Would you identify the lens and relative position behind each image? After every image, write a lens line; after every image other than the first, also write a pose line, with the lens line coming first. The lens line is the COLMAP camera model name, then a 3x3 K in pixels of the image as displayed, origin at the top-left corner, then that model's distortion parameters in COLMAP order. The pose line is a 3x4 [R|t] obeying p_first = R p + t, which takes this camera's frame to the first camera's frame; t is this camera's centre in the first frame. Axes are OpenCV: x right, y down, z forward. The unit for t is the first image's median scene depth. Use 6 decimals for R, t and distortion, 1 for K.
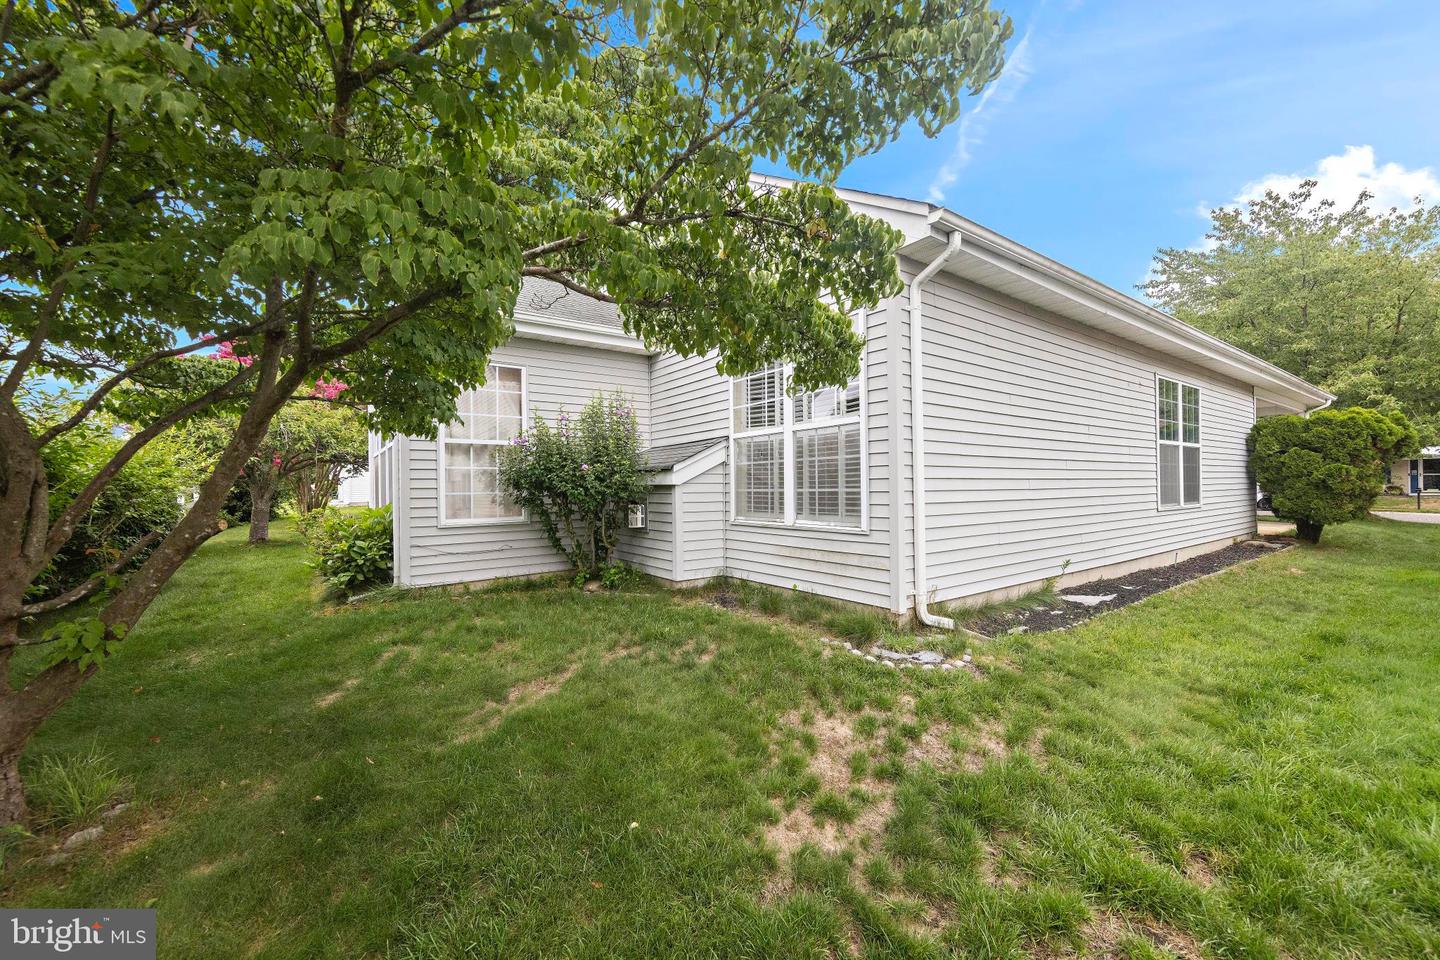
lens RADIAL K [[559.1, 0, 729.8], [0, 559.1, 486.6], [0, 0, 1]] dist [-0.002398, -0.000138]
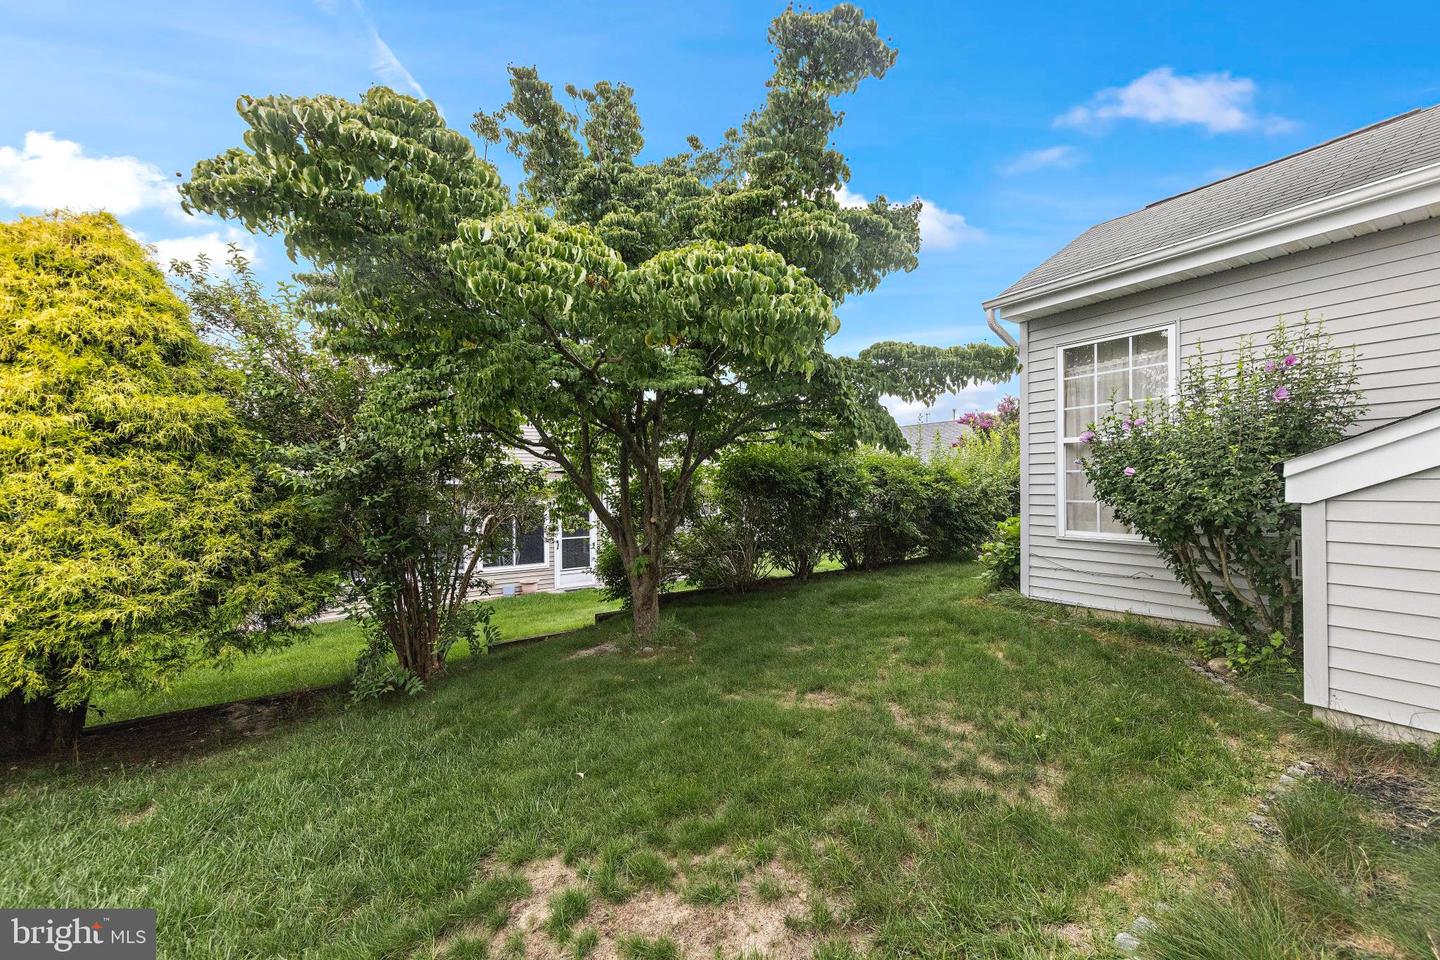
lens RADIAL K [[559.1, 0, 728.0], [0, 559.1, 479.4], [0, 0, 1]] dist [-0.002398, -0.000138]
pose [[-0.064745, -0.003520, -0.997896, 0.714246], [0.012173, 0.999917, -0.004317, -0.042545], [0.997828, -0.012427, -0.064697, 0.928837]]
